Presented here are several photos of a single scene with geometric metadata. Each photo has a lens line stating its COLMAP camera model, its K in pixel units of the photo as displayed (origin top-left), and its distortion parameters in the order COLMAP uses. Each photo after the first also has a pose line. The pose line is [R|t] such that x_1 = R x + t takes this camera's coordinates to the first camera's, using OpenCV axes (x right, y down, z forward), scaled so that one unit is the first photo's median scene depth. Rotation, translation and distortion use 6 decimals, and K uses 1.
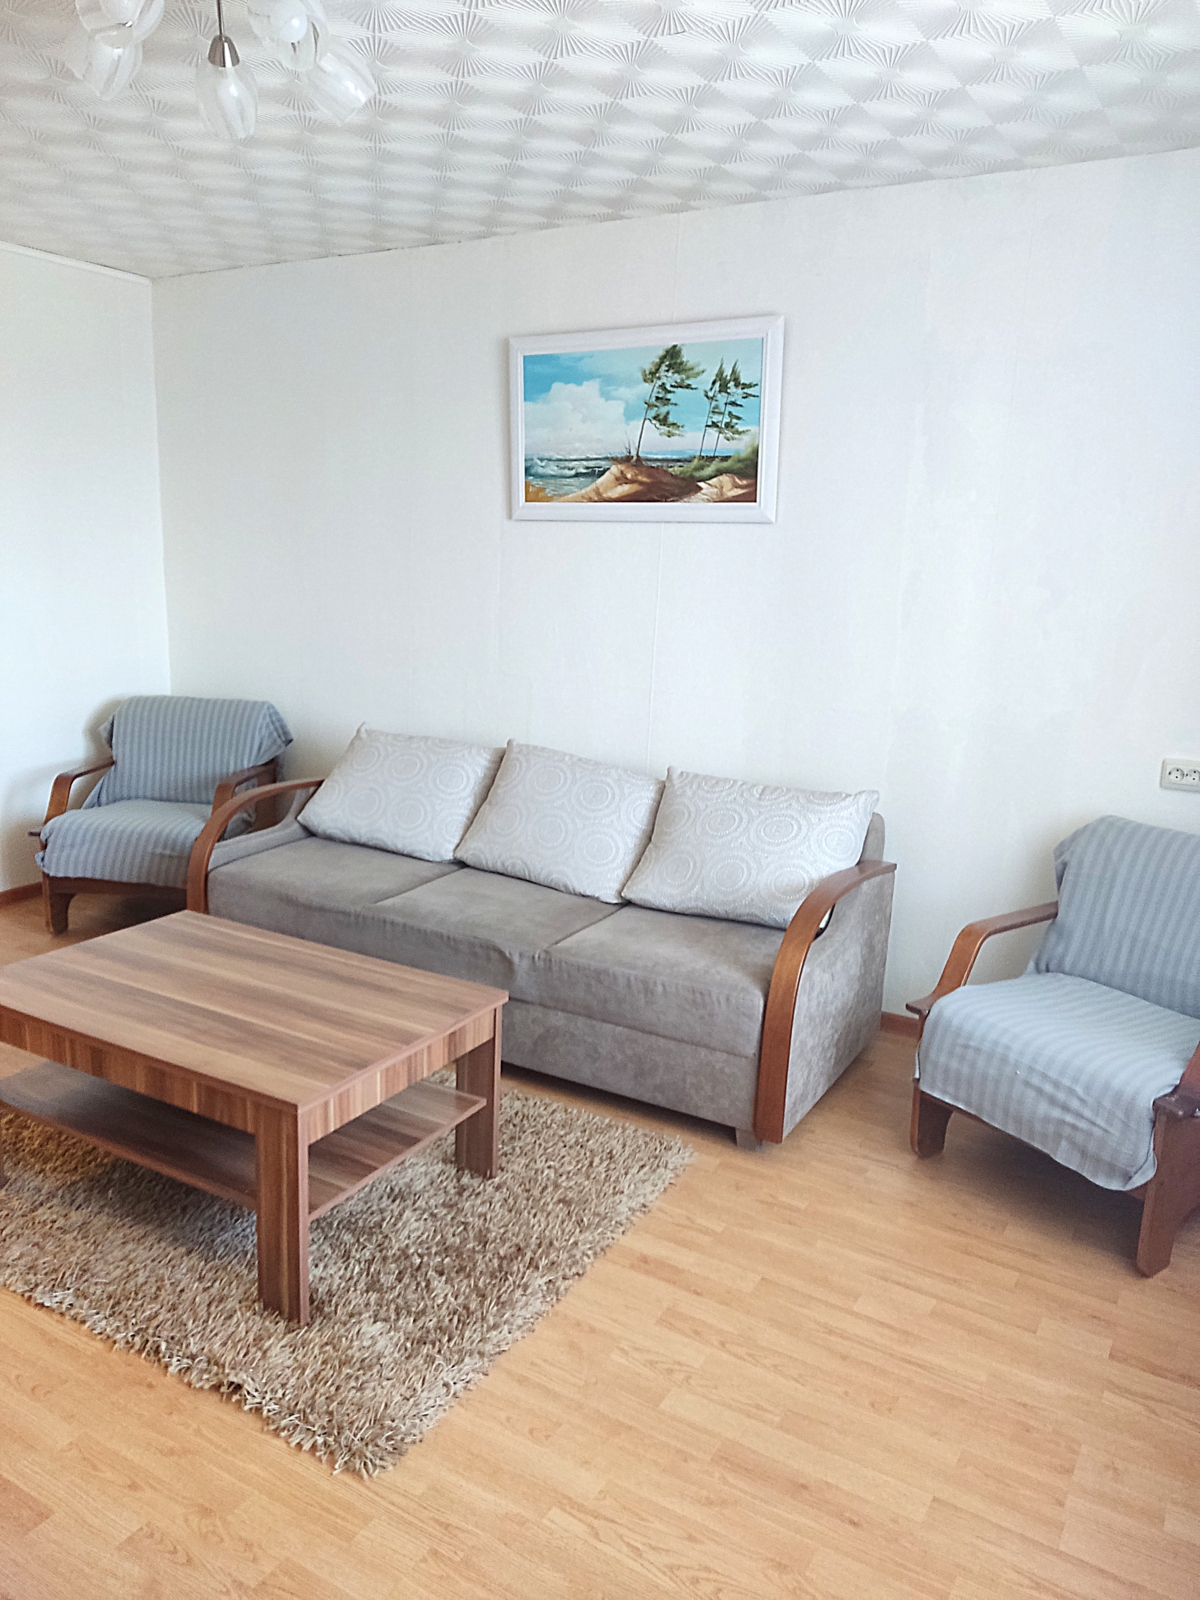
lens RADIAL K [[1198.0, 0, 601.1], [0, 1198.0, 793.2], [0, 0, 1]] dist [0.001214, -0.003085]
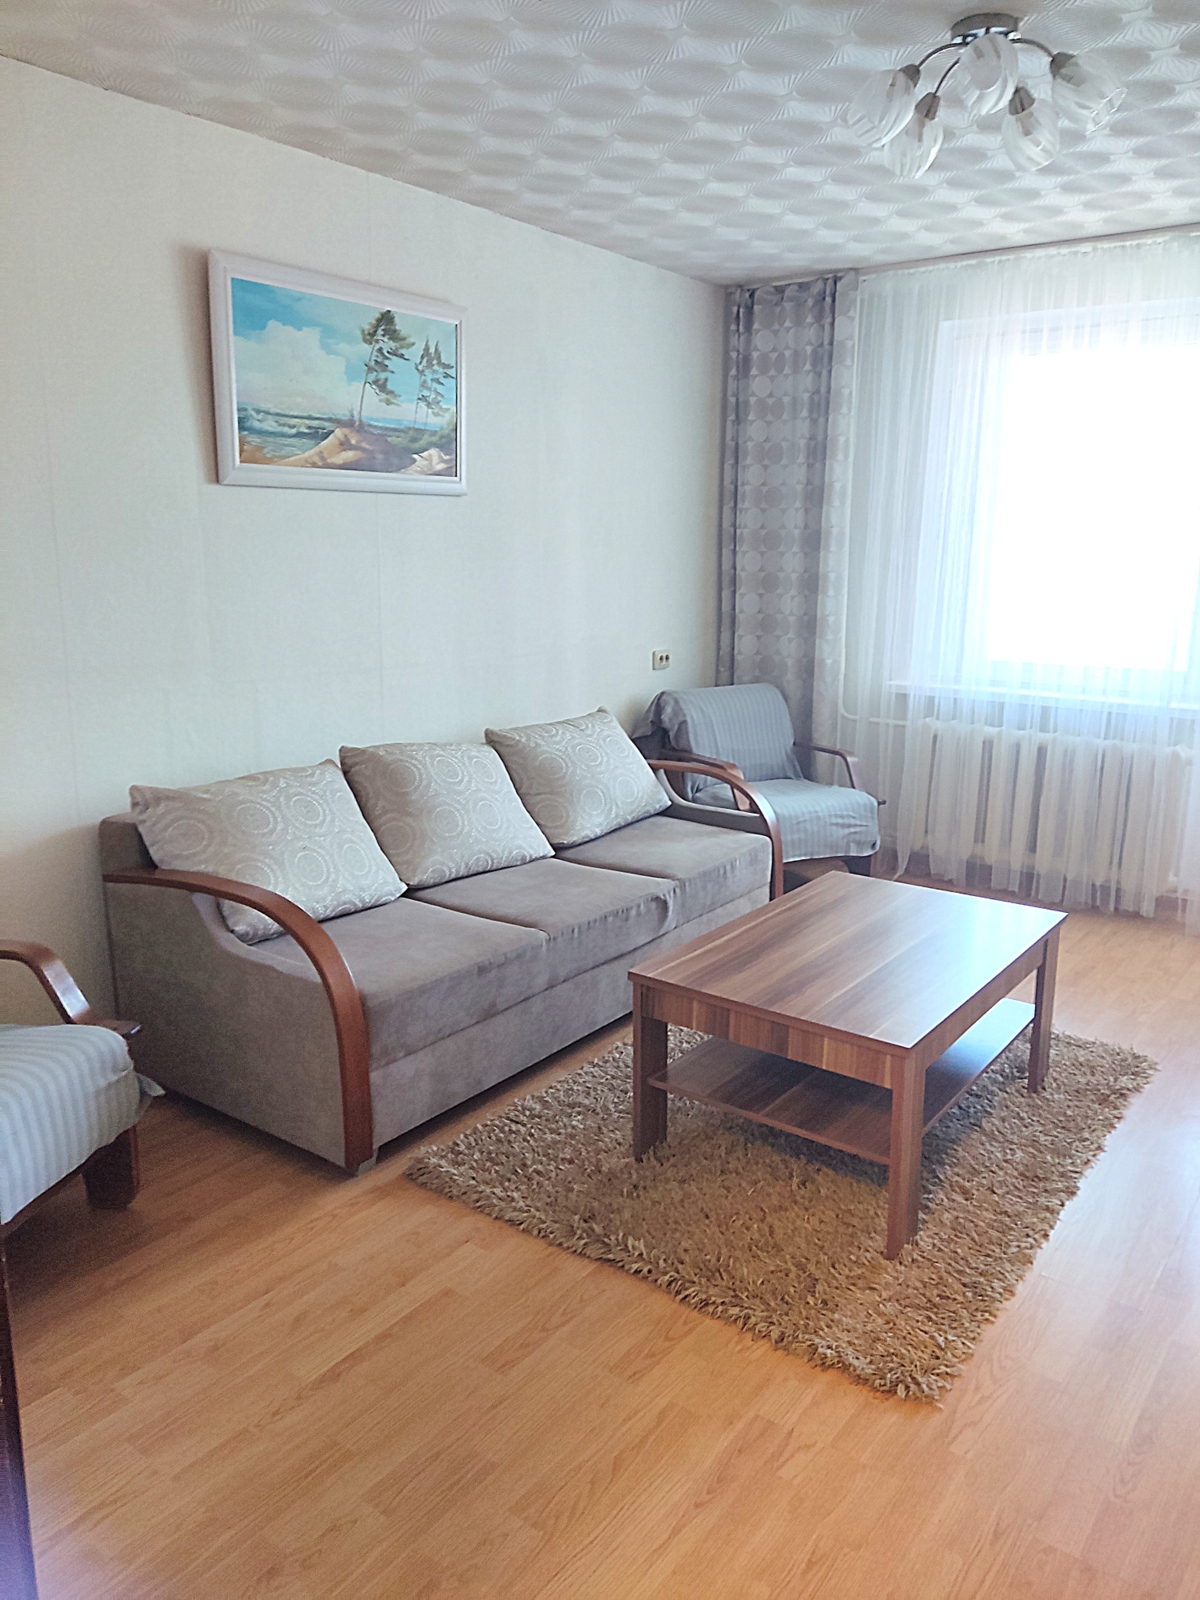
lens RADIAL K [[1198.0, 0, 600.6], [0, 1198.0, 806.8], [0, 0, 1]] dist [0.001214, -0.003085]
pose [[0.079974, -0.217598, 0.972757, -0.941404], [0.231057, 0.953349, 0.194261, -0.134743], [-0.969648, 0.209227, 0.126521, 0.774901]]
